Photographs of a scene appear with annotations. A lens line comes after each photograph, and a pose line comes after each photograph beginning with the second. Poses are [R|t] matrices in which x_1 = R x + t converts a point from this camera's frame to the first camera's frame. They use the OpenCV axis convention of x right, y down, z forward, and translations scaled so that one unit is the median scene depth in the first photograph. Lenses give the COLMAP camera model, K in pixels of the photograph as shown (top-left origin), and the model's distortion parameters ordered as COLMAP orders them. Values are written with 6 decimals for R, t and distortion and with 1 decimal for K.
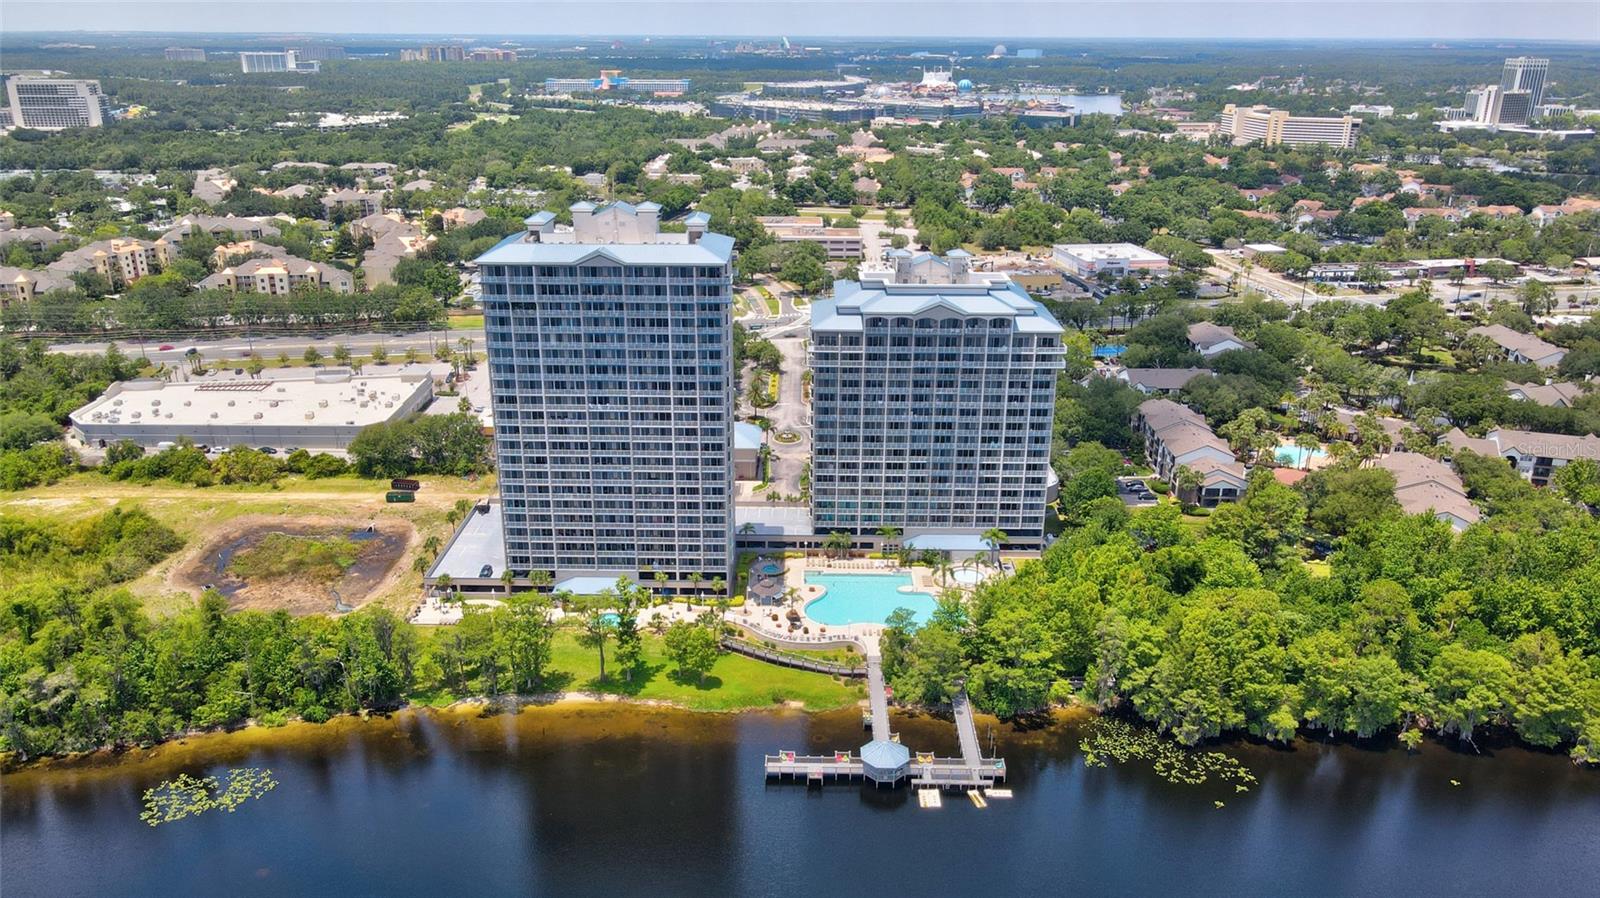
lens RADIAL K [[1179.2, 0, 792.9], [0, 1179.2, 473.4], [0, 0, 1]] dist [-0.013966, 0.059453]
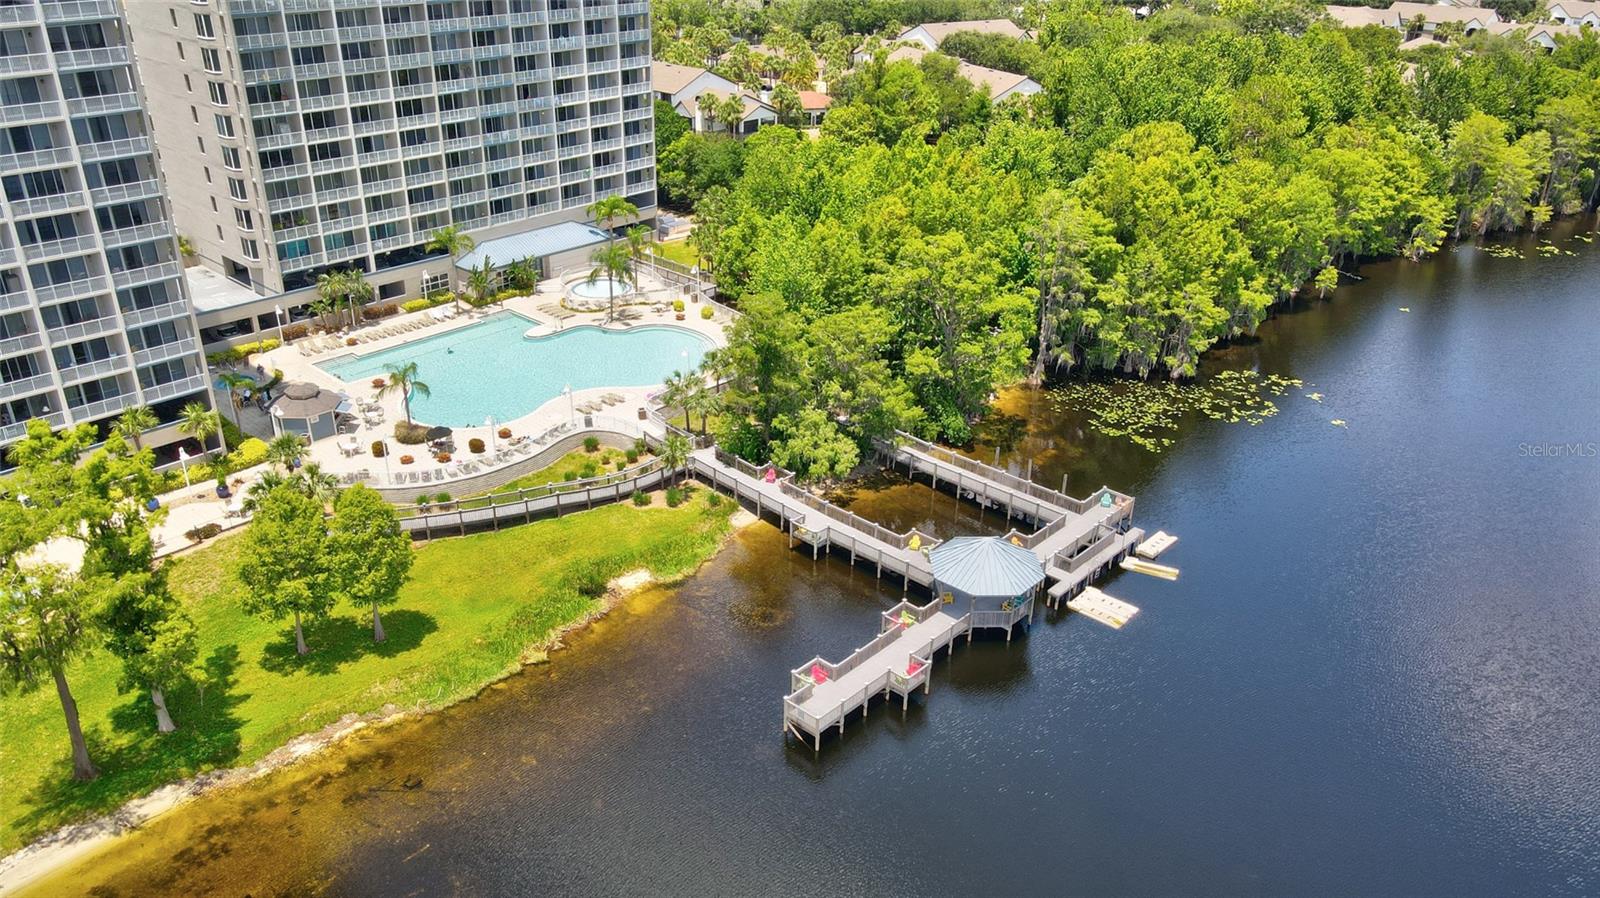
lens RADIAL K [[1179.2, 0, 792.9], [0, 1179.2, 473.4], [0, 0, 1]] dist [-0.013966, 0.059453]
pose [[0.672249, -0.340681, 0.657280, -0.183049], [0.253972, 0.940075, 0.227504, 0.066553], [-0.695399, 0.013991, 0.718488, 0.550087]]
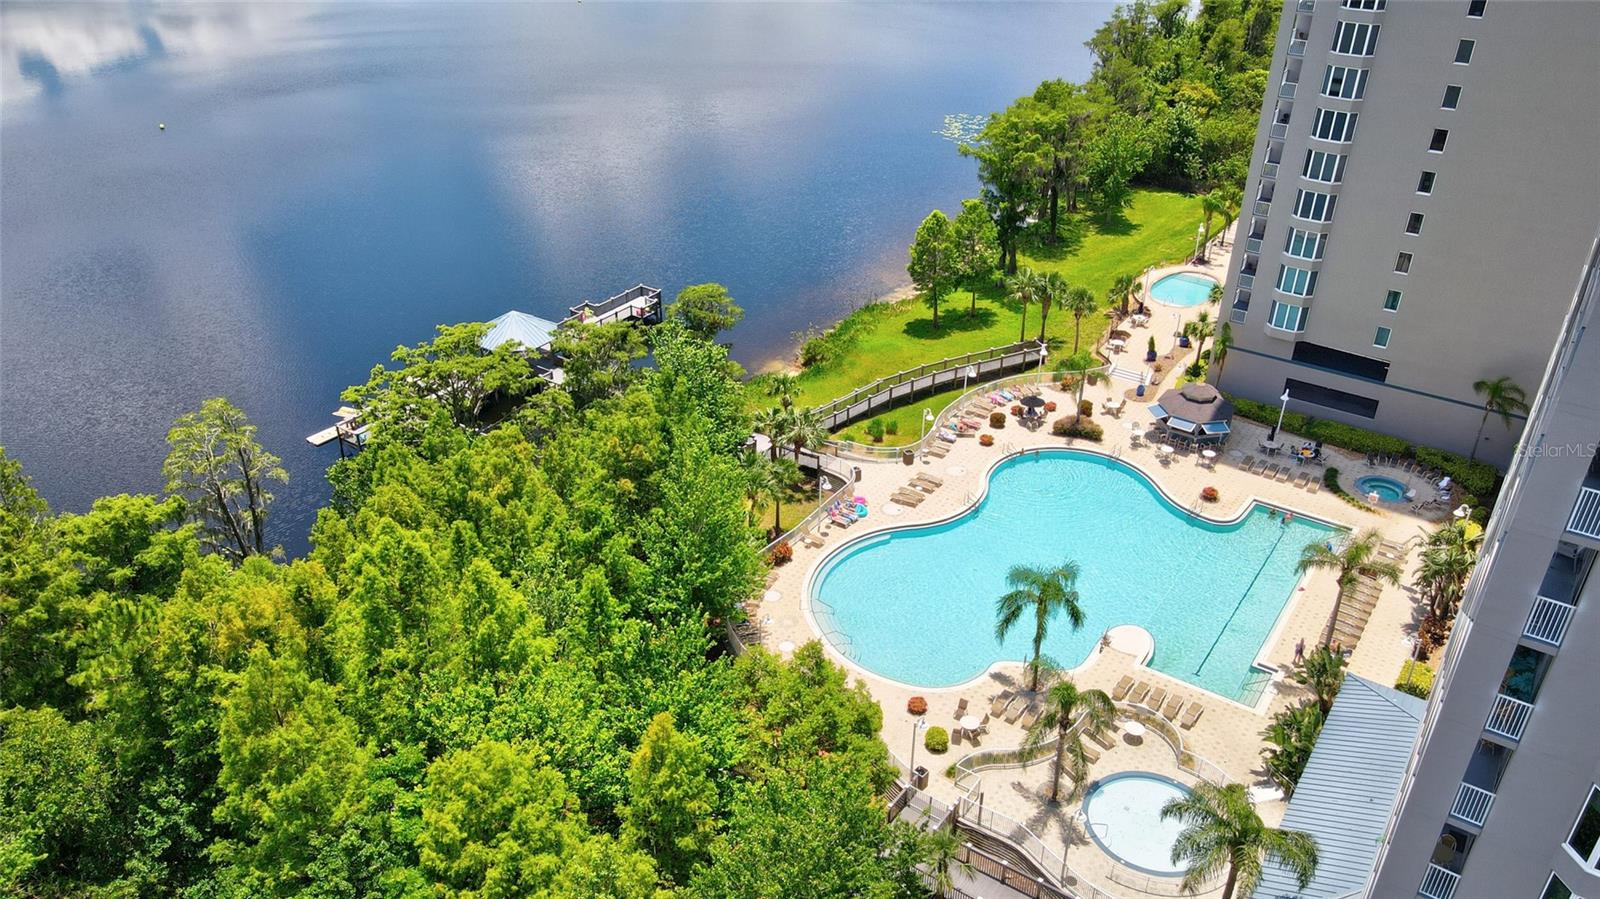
lens RADIAL K [[1172.5, 0, 795.6], [0, 1172.5, 478.8], [0, 0, 1]] dist [-0.007593, -0.001382]
pose [[-0.557823, 0.425244, -0.712742, 0.332723], [-0.297020, 0.699608, 0.649868, -0.097622], [0.774992, 0.574210, -0.263951, 0.972450]]
